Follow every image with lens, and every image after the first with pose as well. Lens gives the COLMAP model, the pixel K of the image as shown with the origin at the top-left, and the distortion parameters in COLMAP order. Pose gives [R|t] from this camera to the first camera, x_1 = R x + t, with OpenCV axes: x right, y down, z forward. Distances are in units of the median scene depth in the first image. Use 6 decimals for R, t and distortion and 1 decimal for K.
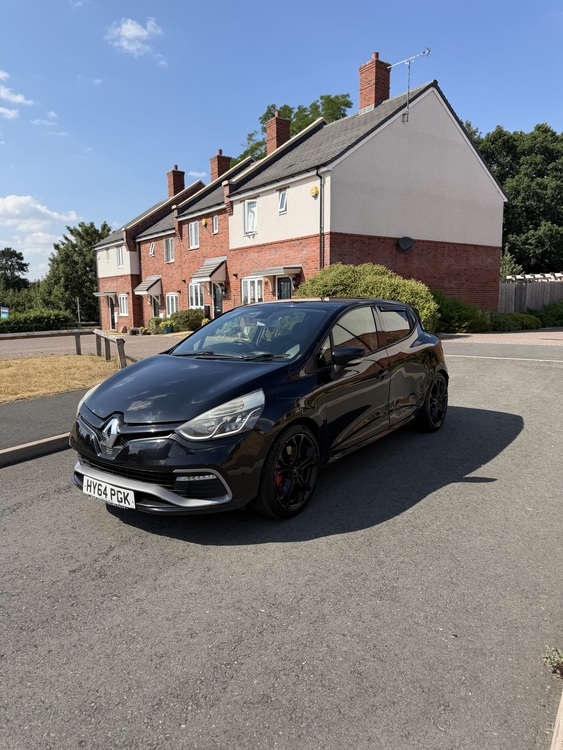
lens RADIAL K [[526.8, 0, 279.1], [0, 526.8, 383.1], [0, 0, 1]] dist [0.065247, -0.144869]
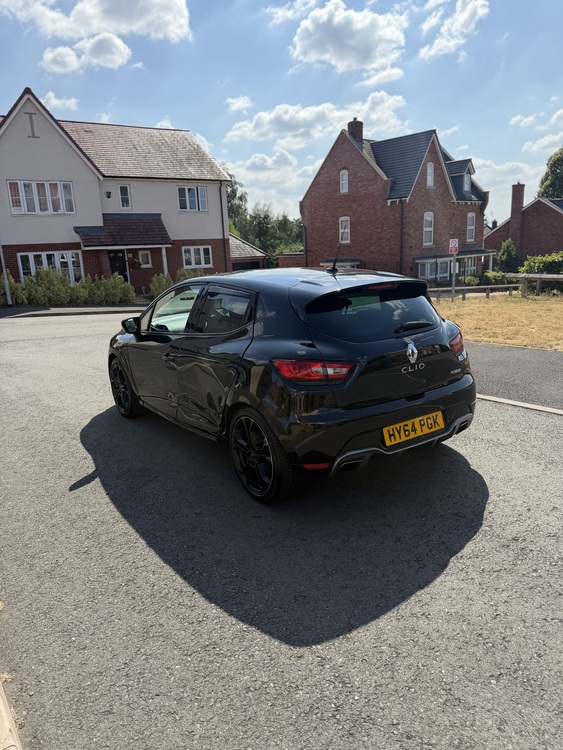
lens RADIAL K [[532.7, 0, 281.5], [0, 532.7, 375.0], [0, 0, 1]] dist [0.013191, -0.027159]
pose [[-0.313382, 0.246870, -0.916977, 0.285946], [-0.092530, 0.953085, 0.288214, -0.078309], [0.945108, 0.175169, -0.275837, 0.413470]]
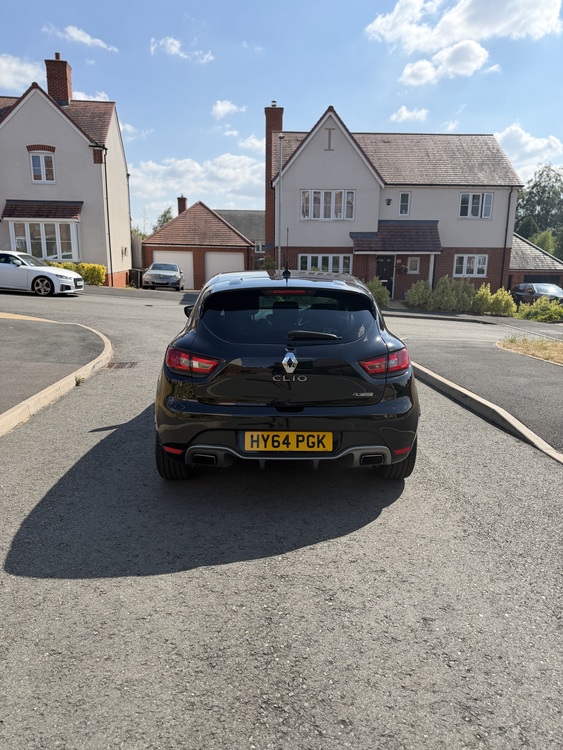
lens RADIAL K [[524.9, 0, 278.1], [0, 524.9, 381.4], [0, 0, 1]] dist [0.034423, -0.040199]
pose [[-0.785166, 0.143131, -0.602518, 0.201599], [-0.091624, 0.935369, 0.341600, -0.090542], [0.612470, 0.323418, -0.721305, 0.539643]]
